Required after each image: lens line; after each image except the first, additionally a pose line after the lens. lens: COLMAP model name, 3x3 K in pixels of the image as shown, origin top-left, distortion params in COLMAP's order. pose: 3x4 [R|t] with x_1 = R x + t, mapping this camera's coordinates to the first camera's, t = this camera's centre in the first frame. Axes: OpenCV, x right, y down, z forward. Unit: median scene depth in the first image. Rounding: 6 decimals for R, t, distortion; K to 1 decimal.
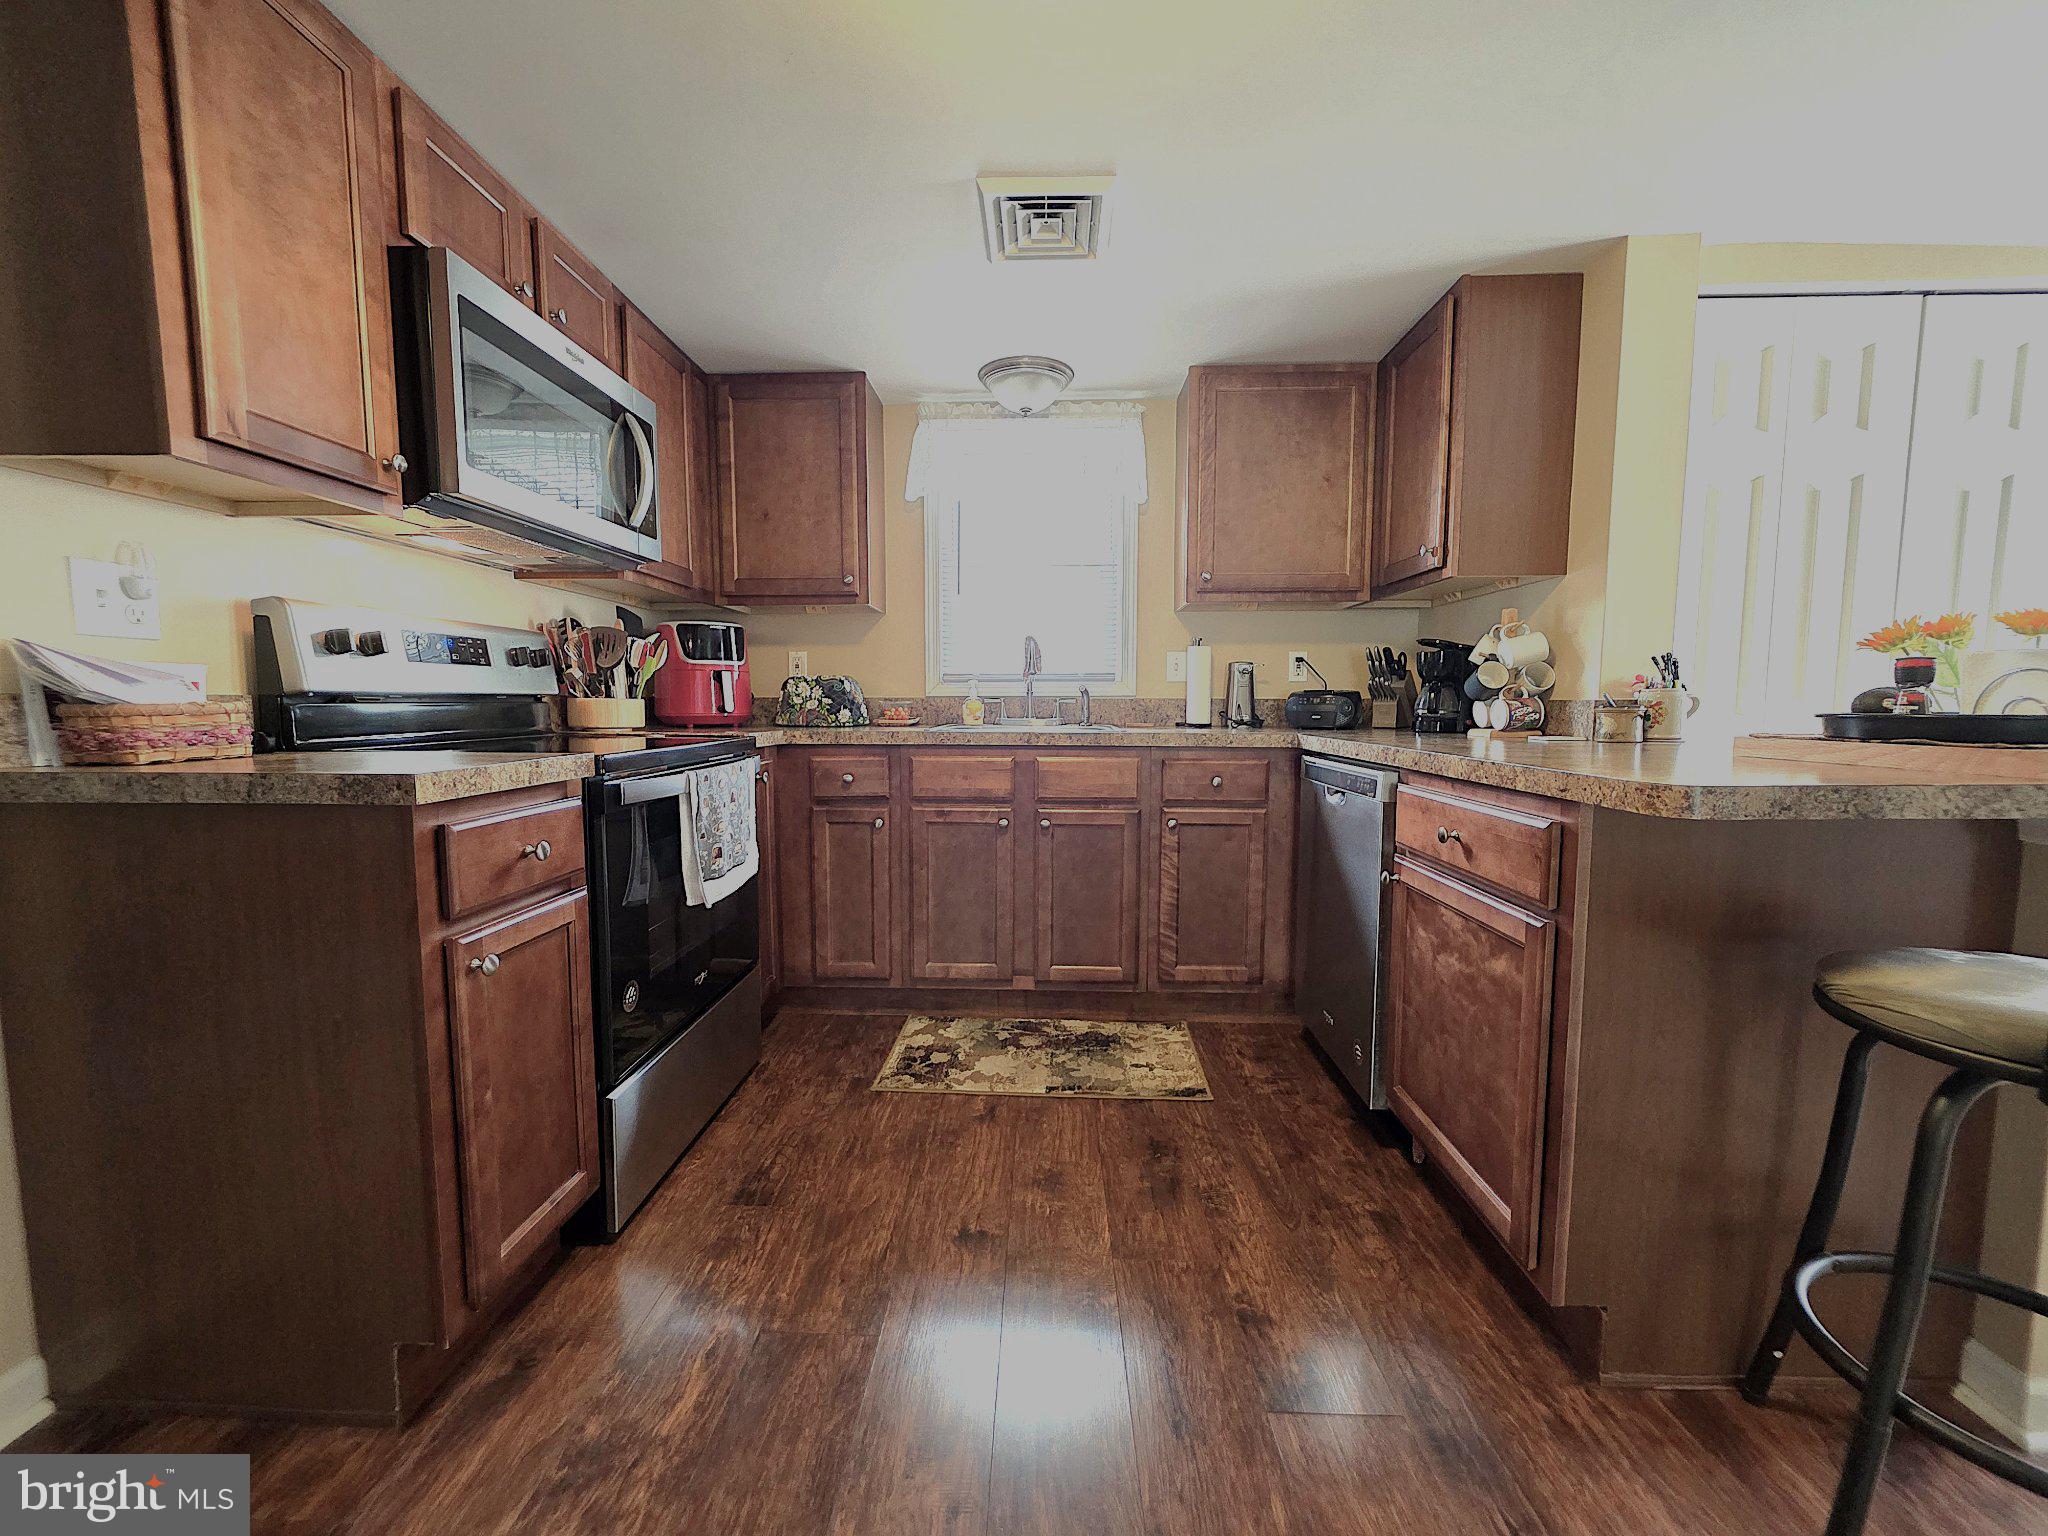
lens RADIAL K [[822.1, 0, 1024.0], [0, 822.1, 768.0], [0, 0, 1]] dist [0.000617, 0.000057]
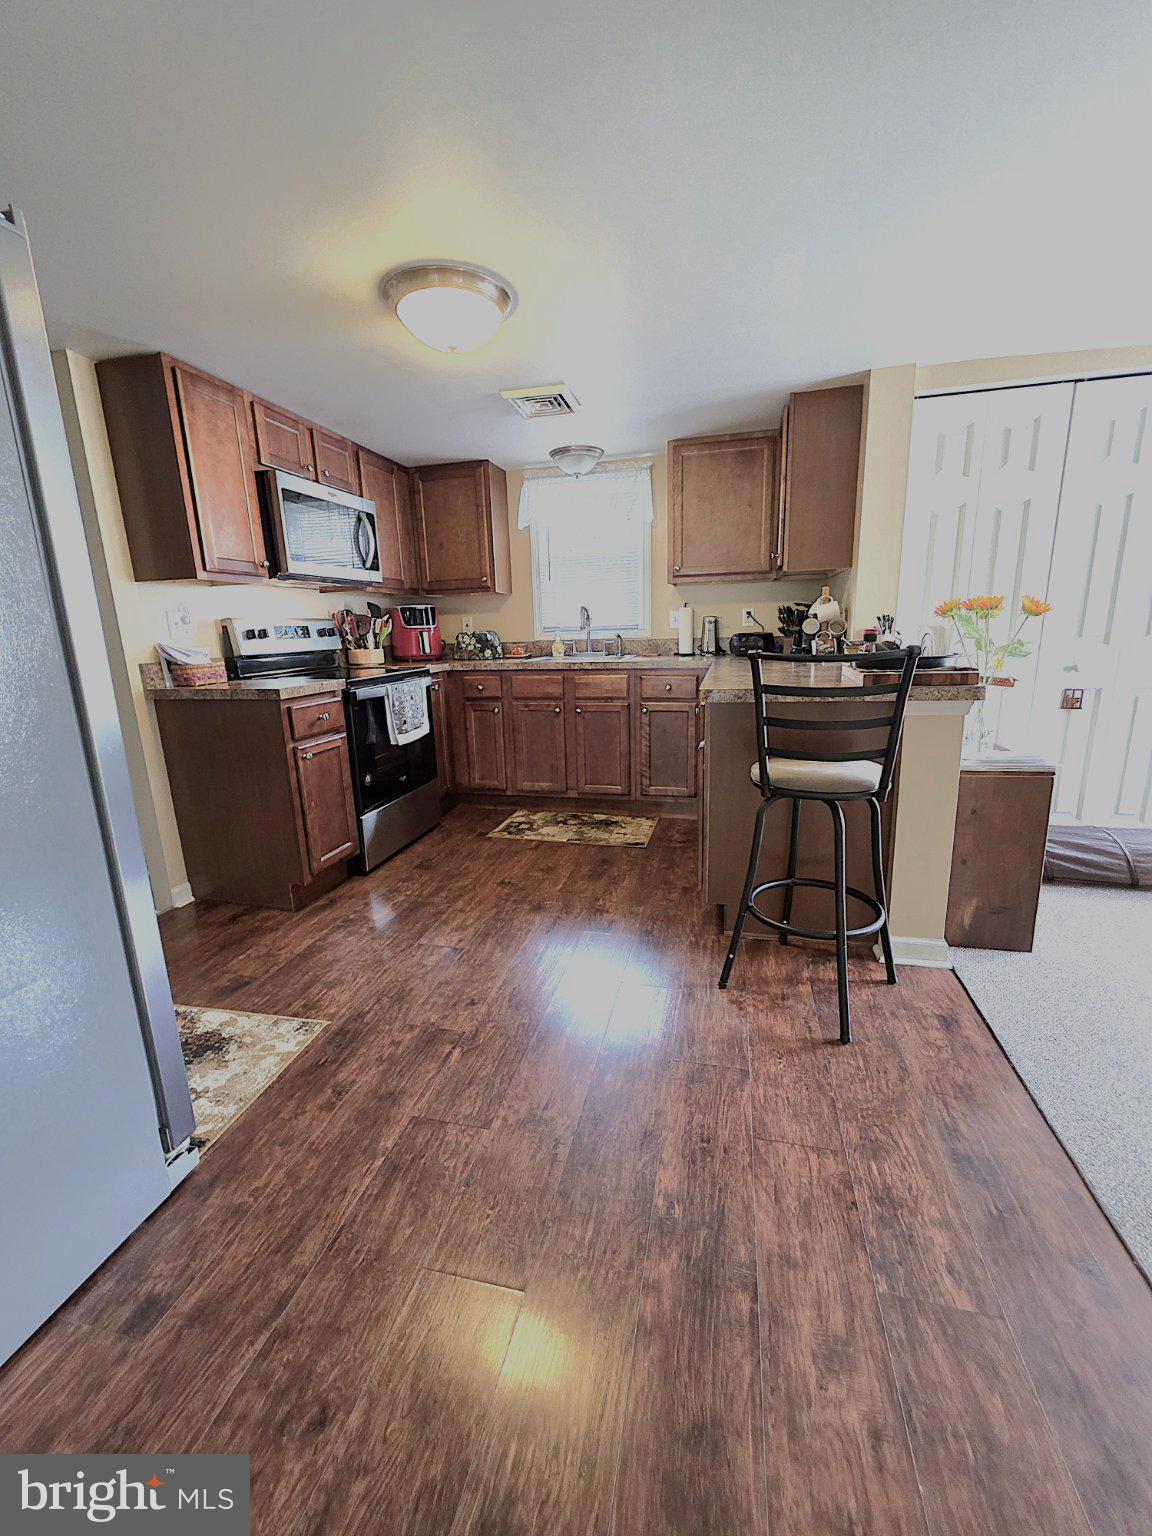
lens RADIAL K [[617.1, 0, 576.0], [0, 617.1, 768.0], [0, 0, 1]] dist [-0.000088, 0.000042]
pose [[0.976868, 0.019193, -0.212979, 0.351466], [0.012070, 0.989427, 0.144527, -0.008028], [0.213501, -0.143754, 0.966308, -0.431471]]
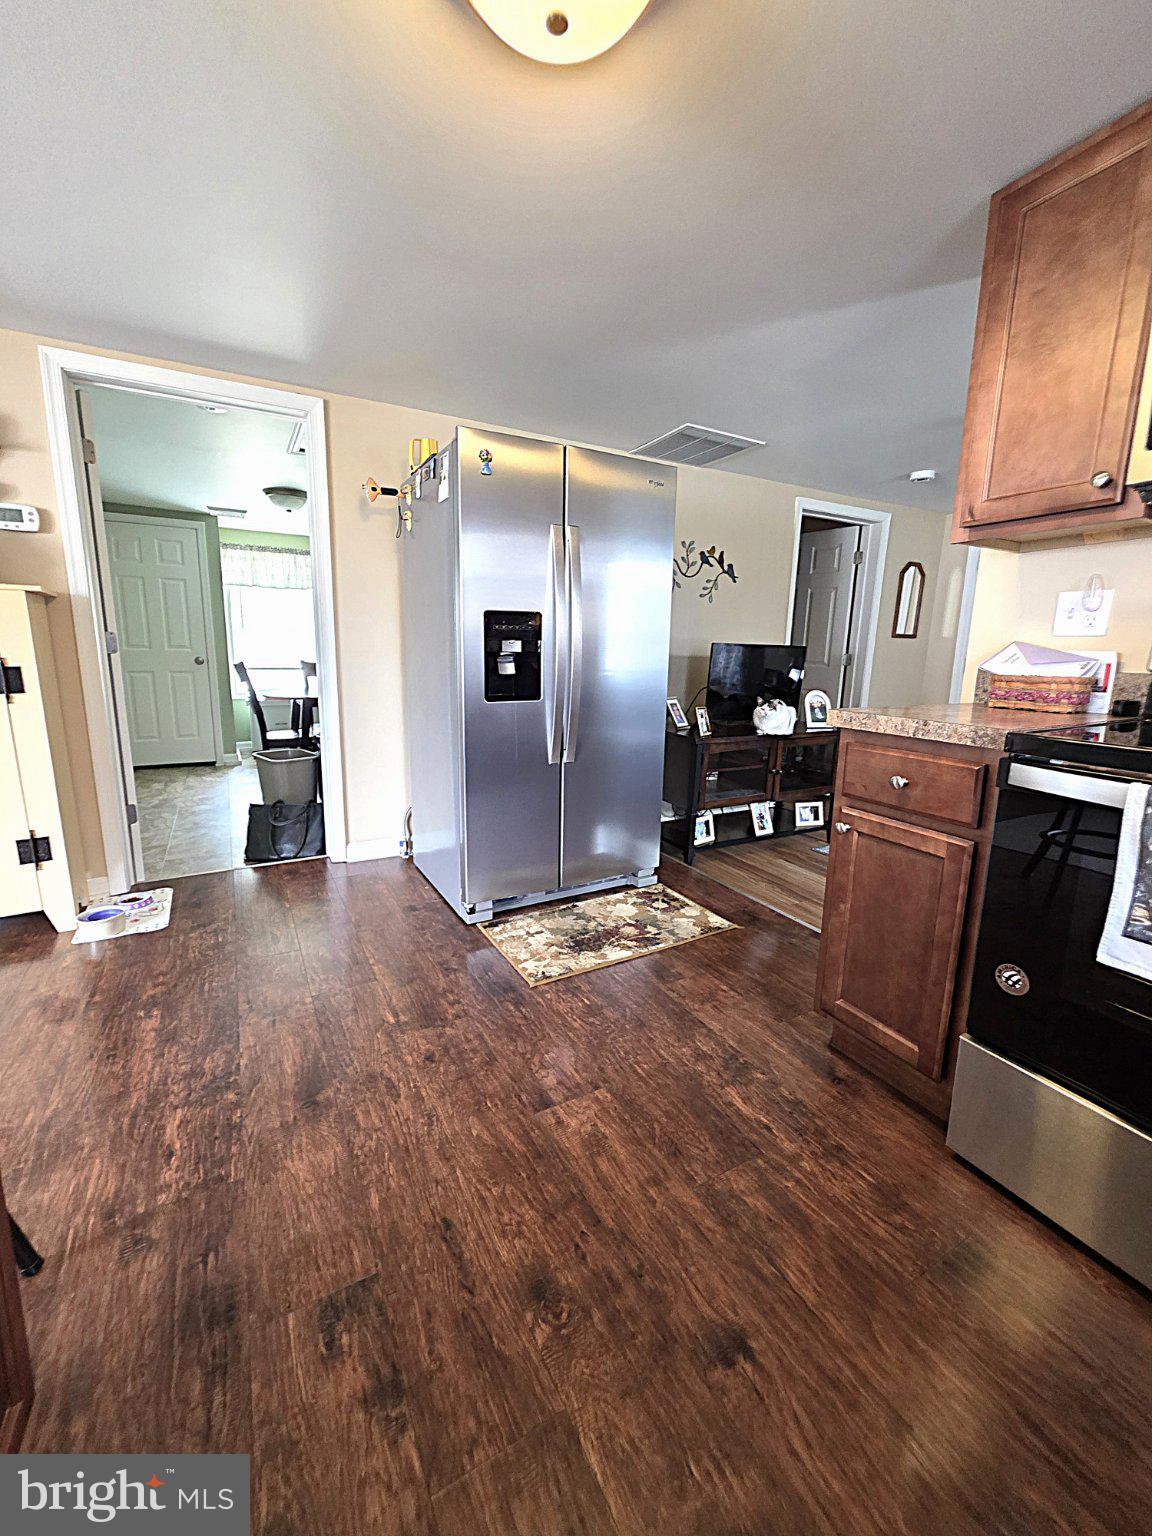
lens RADIAL K [[617.1, 0, 576.0], [0, 617.1, 768.0], [0, 0, 1]] dist [-0.000088, 0.000042]
pose [[-0.860201, 0.080424, -0.503574, 0.227229], [-0.062395, 0.963468, 0.260456, -0.088746], [0.506124, 0.255465, -0.823757, 0.880275]]
